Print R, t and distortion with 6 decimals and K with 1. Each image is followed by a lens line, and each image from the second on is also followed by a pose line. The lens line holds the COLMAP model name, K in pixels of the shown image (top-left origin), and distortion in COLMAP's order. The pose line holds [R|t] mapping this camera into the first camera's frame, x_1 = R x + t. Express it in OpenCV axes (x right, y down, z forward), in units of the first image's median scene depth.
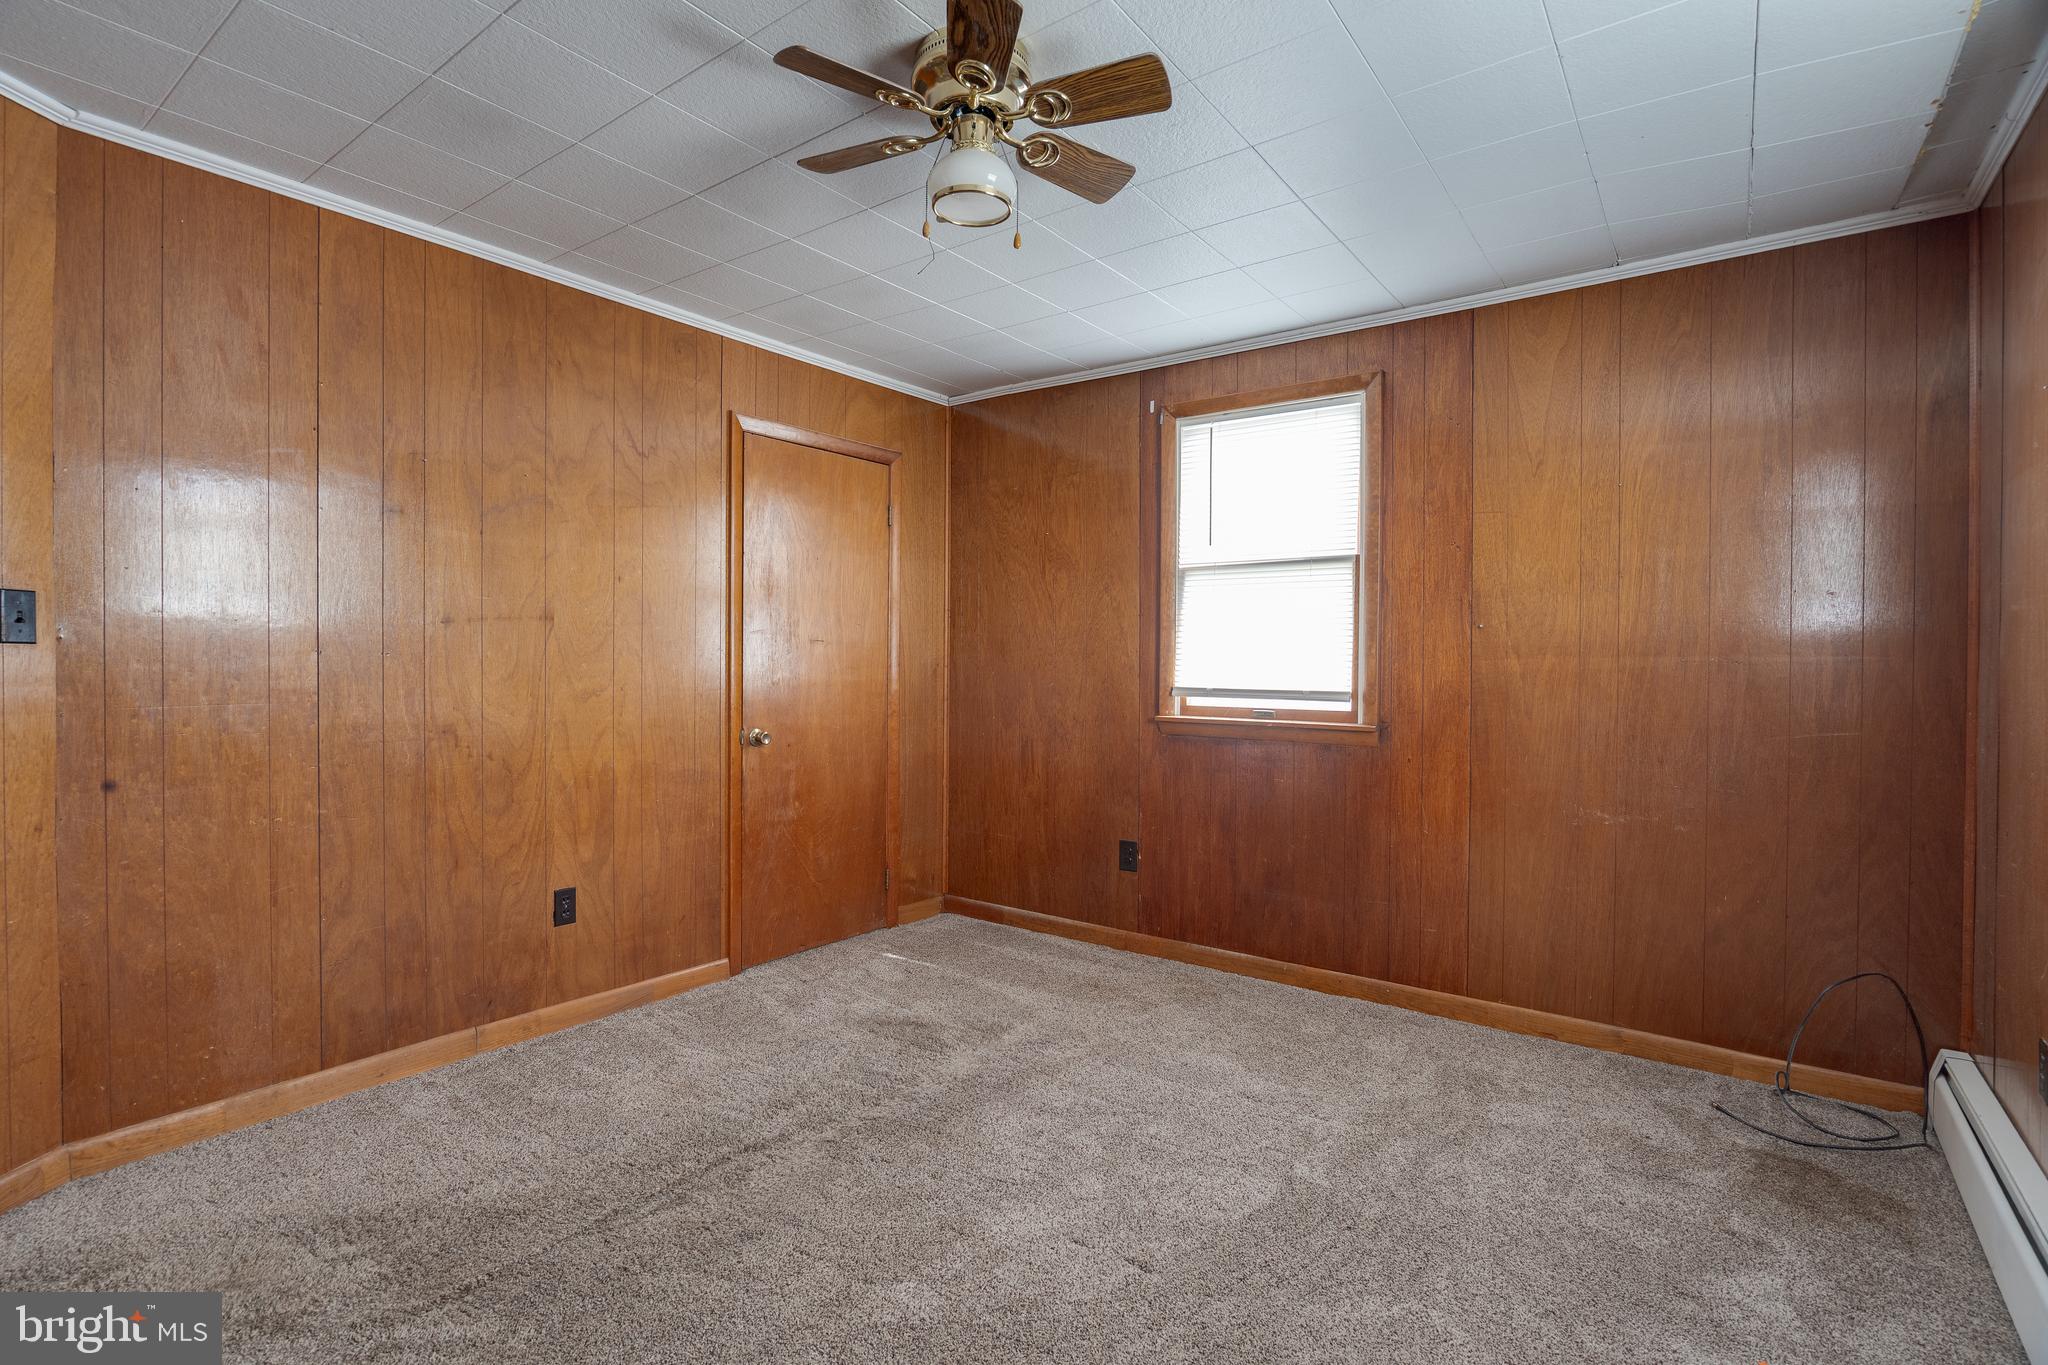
lens RADIAL K [[977.4, 0, 1022.3], [0, 977.4, 665.0], [0, 0, 1]] dist [-0.023153, 0.005765]
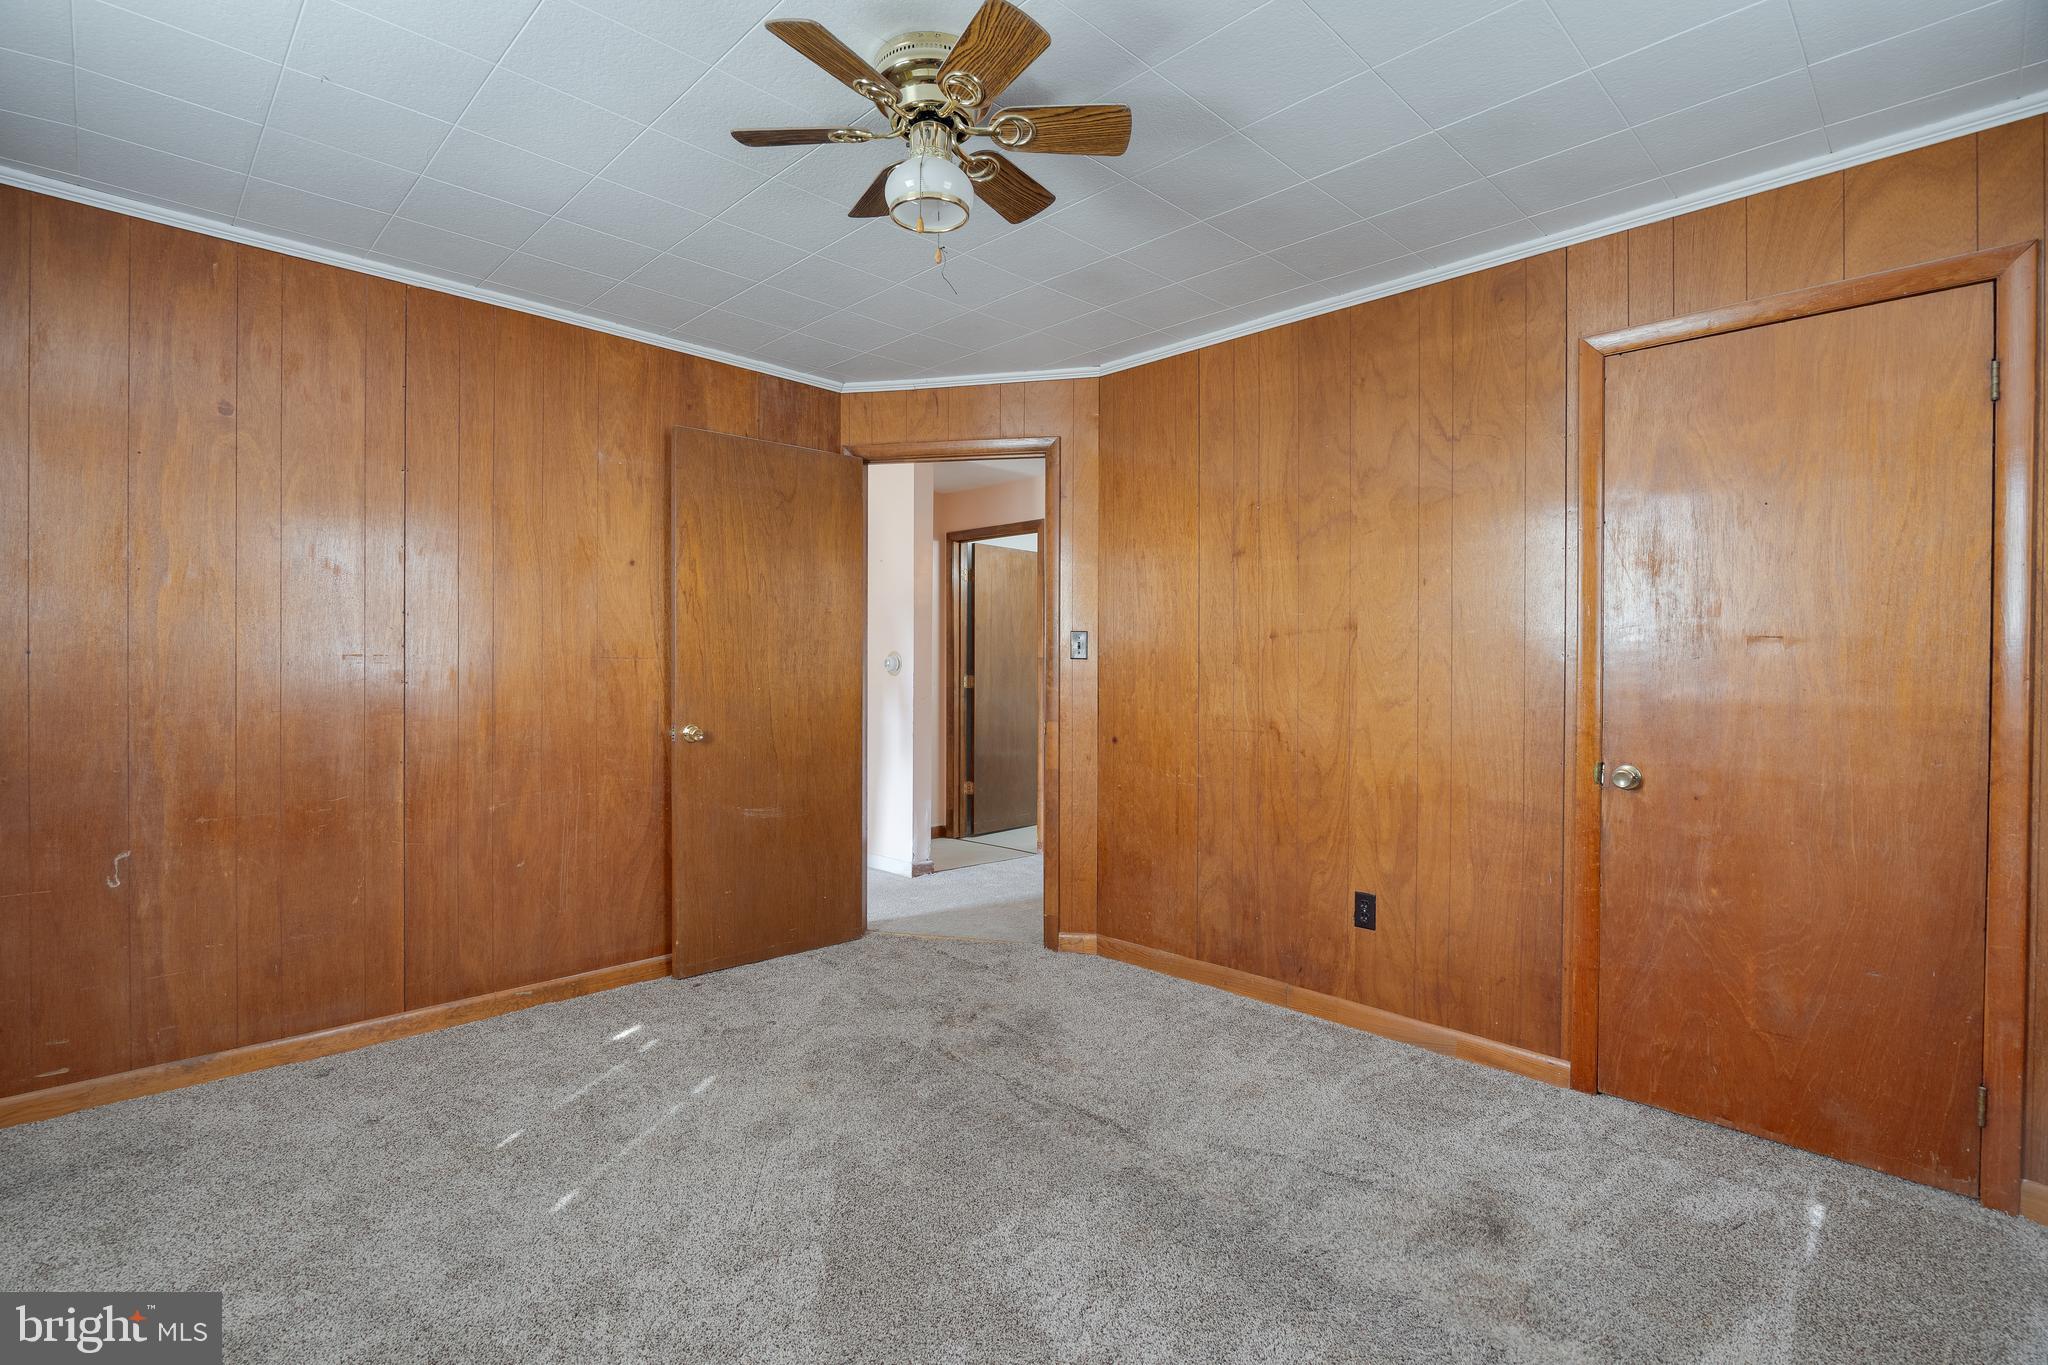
lens RADIAL K [[977.4, 0, 1022.3], [0, 977.4, 665.0], [0, 0, 1]] dist [-0.023153, 0.005765]
pose [[-0.176045, -0.007573, -0.984353, 0.552230], [-0.009460, 0.999937, -0.006001, 0.000857], [0.984337, 0.008256, -0.176106, 0.761552]]
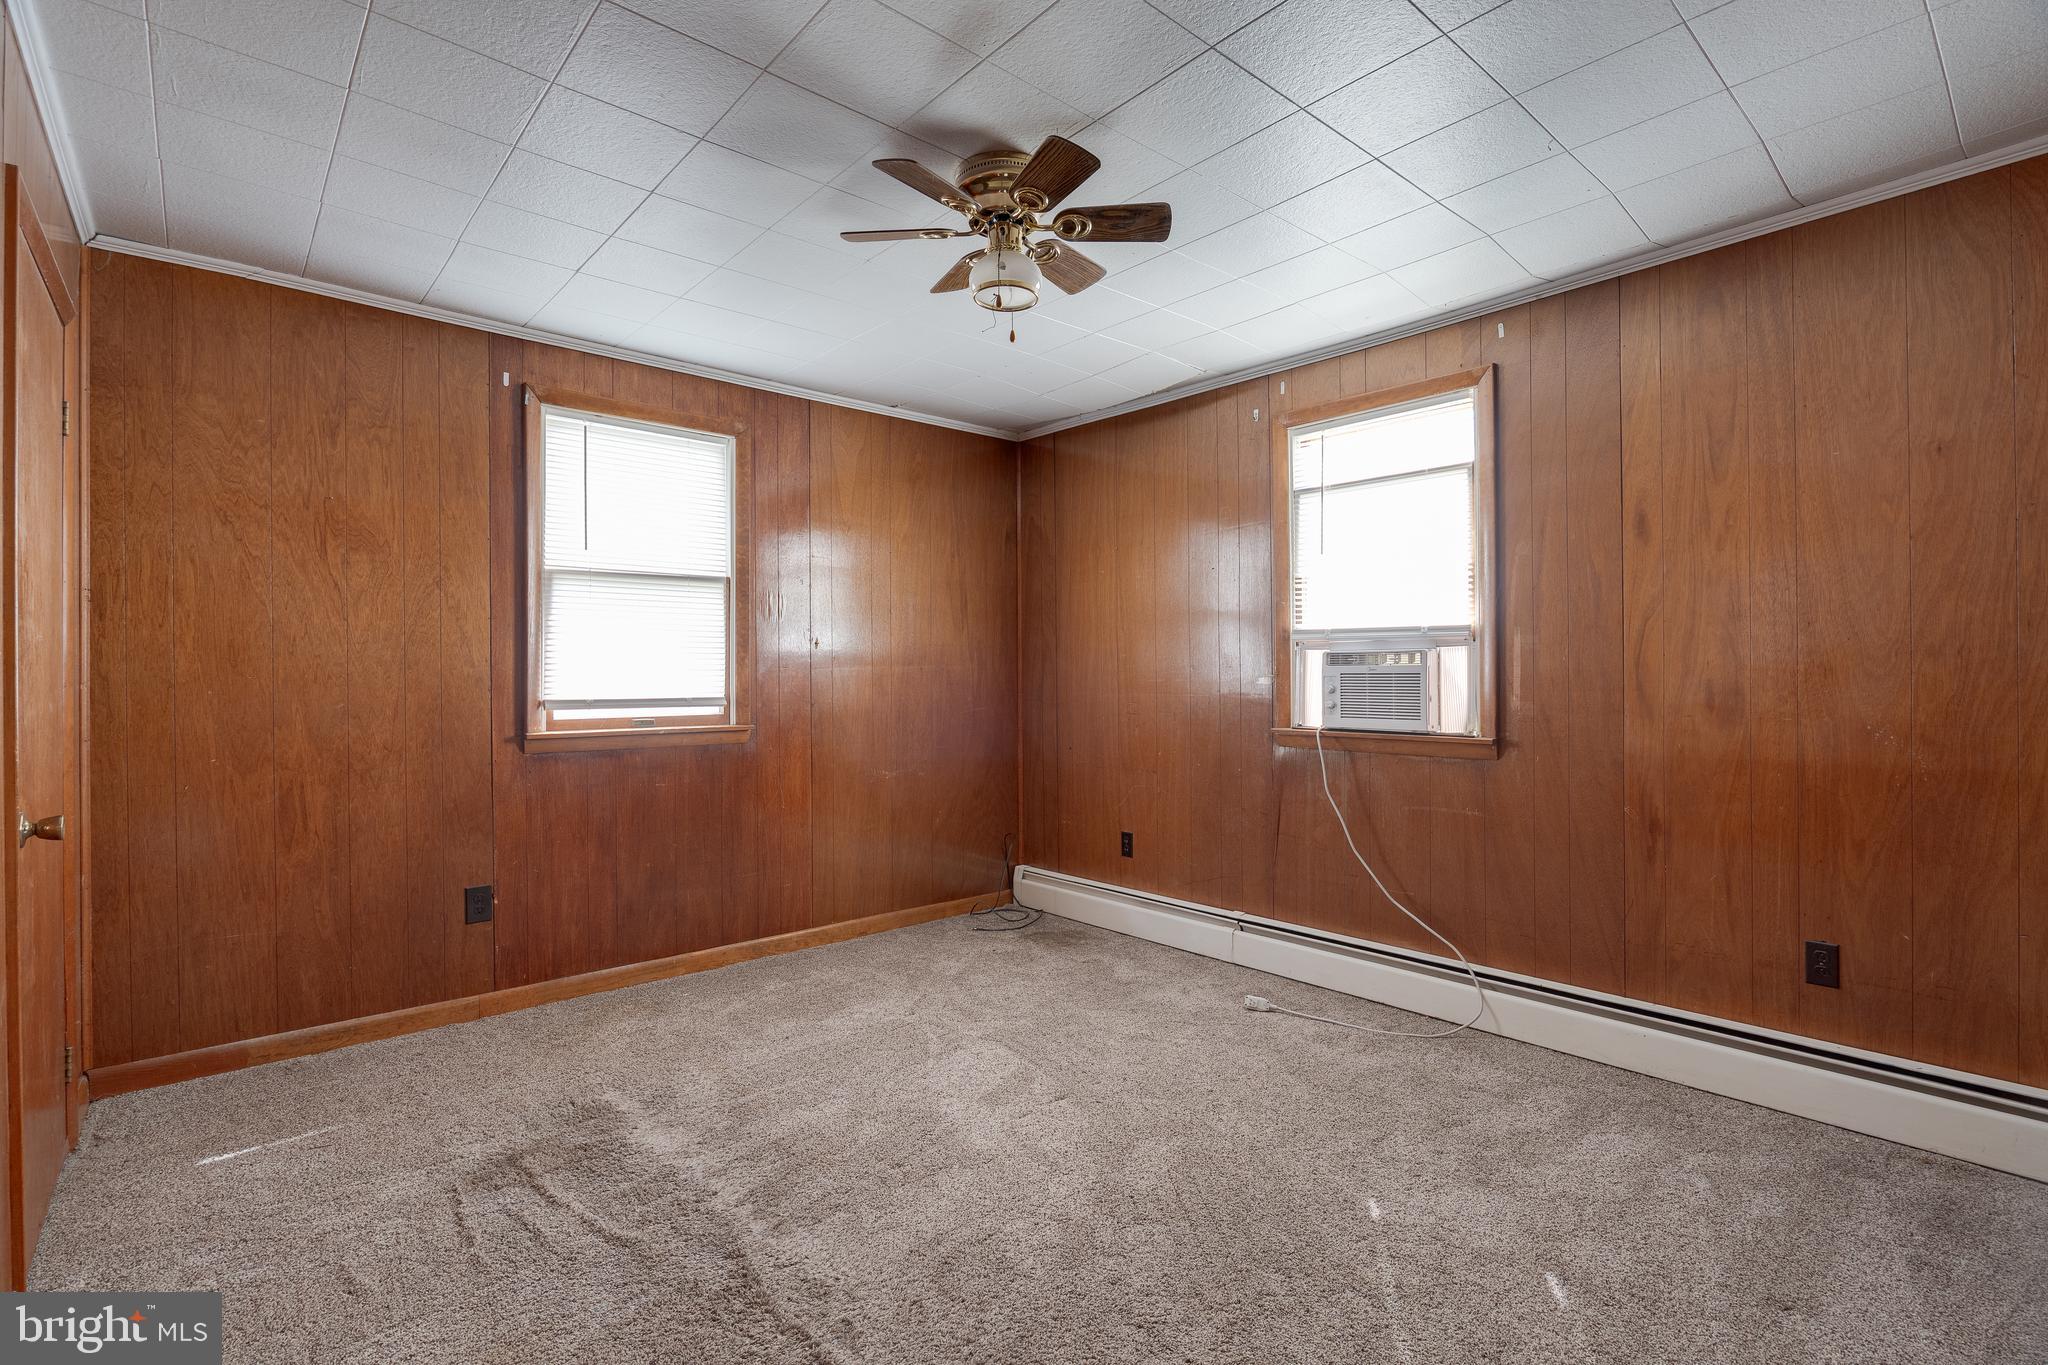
lens RADIAL K [[977.4, 0, 1022.3], [0, 977.4, 665.0], [0, 0, 1]] dist [-0.023153, 0.005765]
pose [[0.184326, 0.001853, 0.982864, -0.734248], [0.012435, 0.999914, -0.004217, -0.000768], [-0.982787, 0.013000, 0.184287, 0.454870]]
